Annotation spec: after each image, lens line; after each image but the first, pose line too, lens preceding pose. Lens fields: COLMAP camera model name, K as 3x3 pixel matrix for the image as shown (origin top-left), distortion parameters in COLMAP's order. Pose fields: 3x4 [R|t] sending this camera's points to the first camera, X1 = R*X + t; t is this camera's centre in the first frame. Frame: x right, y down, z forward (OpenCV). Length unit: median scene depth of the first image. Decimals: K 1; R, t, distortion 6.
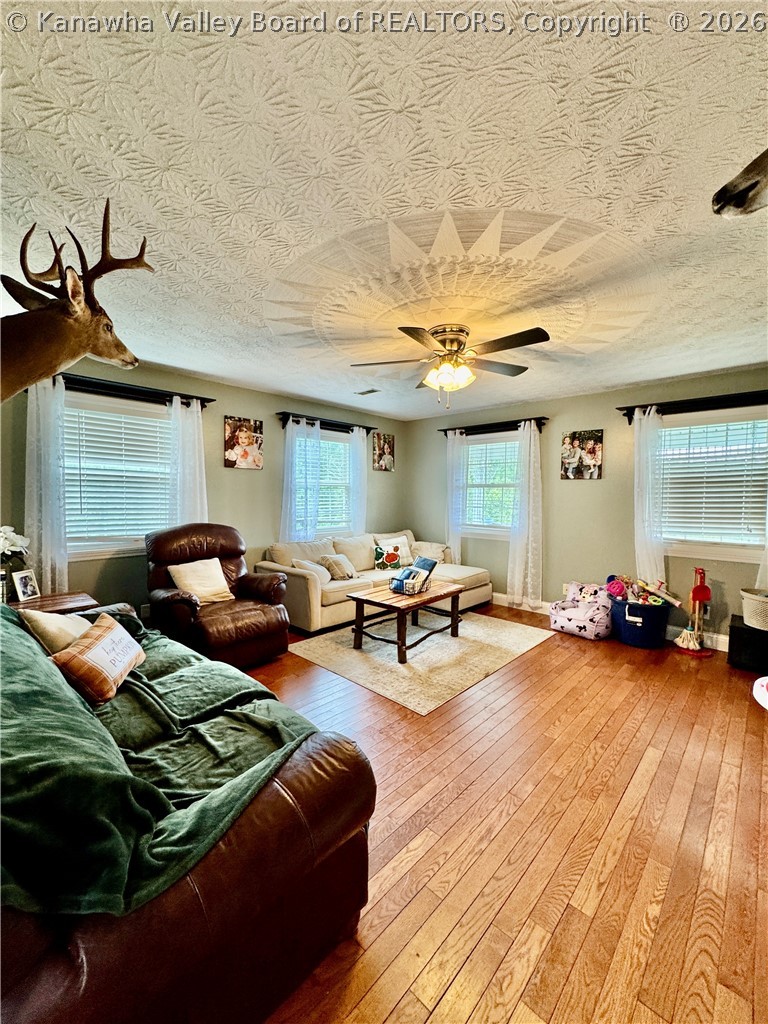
lens RADIAL K [[410.1, 0, 387.0], [0, 410.1, 509.7], [0, 0, 1]] dist [-0.006633, 0.000979]
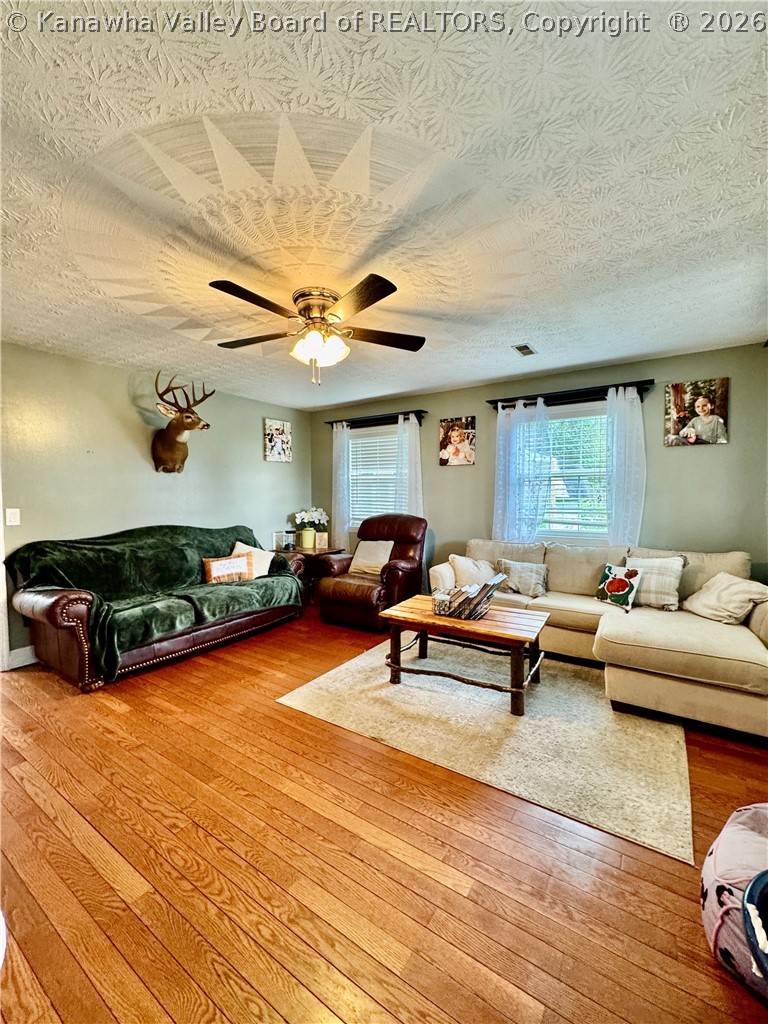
lens RADIAL K [[410.1, 0, 386.1], [0, 410.1, 511.3], [0, 0, 1]] dist [-0.006633, 0.000979]
pose [[0.174018, 0.031839, -0.984228, 0.657391], [-0.028755, 0.999215, 0.027240, -0.004714], [0.984323, 0.023562, 0.174797, 0.627798]]
